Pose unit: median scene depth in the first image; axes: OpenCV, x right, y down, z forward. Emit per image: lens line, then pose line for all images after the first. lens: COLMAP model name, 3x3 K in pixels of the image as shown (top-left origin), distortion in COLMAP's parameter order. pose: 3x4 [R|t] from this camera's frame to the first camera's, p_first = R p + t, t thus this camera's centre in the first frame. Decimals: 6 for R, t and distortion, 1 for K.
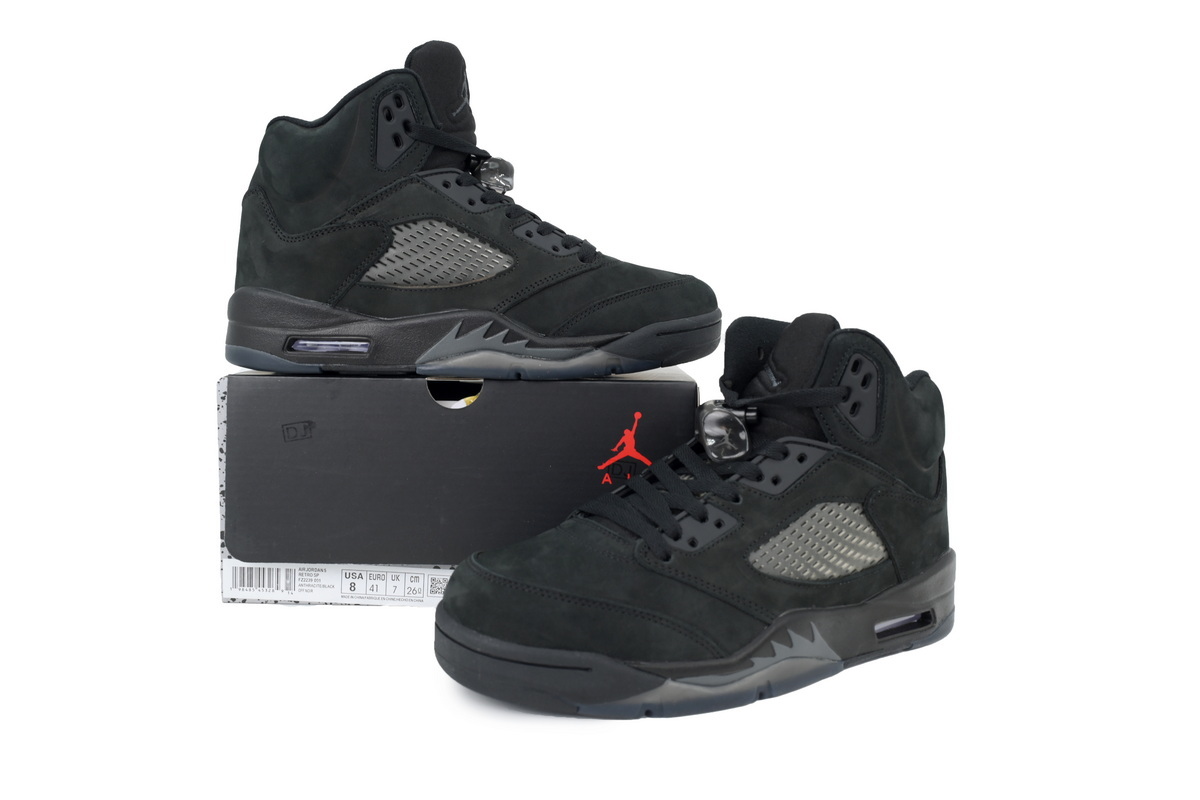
lens RADIAL K [[928.6, 0, 600.0], [0, 928.6, 400.0], [0, 0, 1]] dist [0.002279, 0.000580]
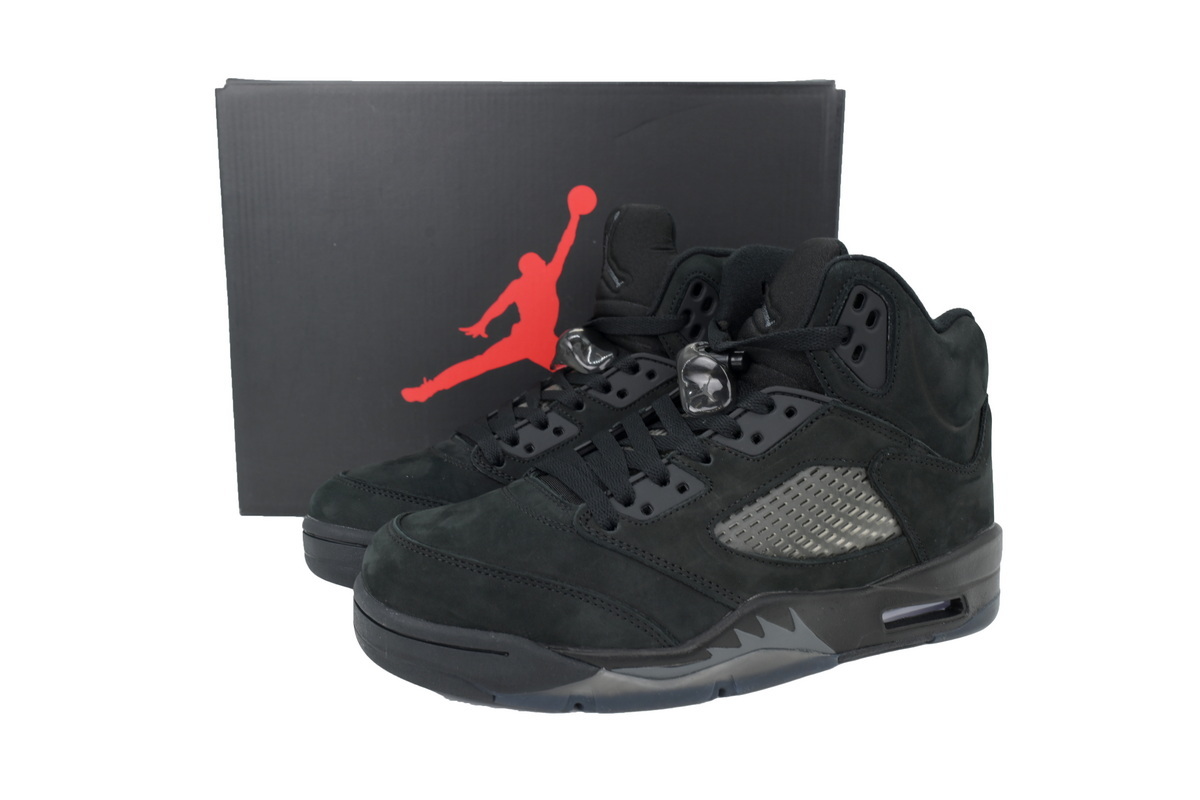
lens RADIAL K [[928.6, 0, 600.0], [0, 928.6, 400.0], [0, 0, 1]] dist [0.002279, 0.000580]
pose [[0.989270, 0.012674, -0.145548, 0.171869], [-0.005427, 0.998730, 0.050081, 0.011056], [0.145998, -0.048754, 0.988083, 0.154242]]
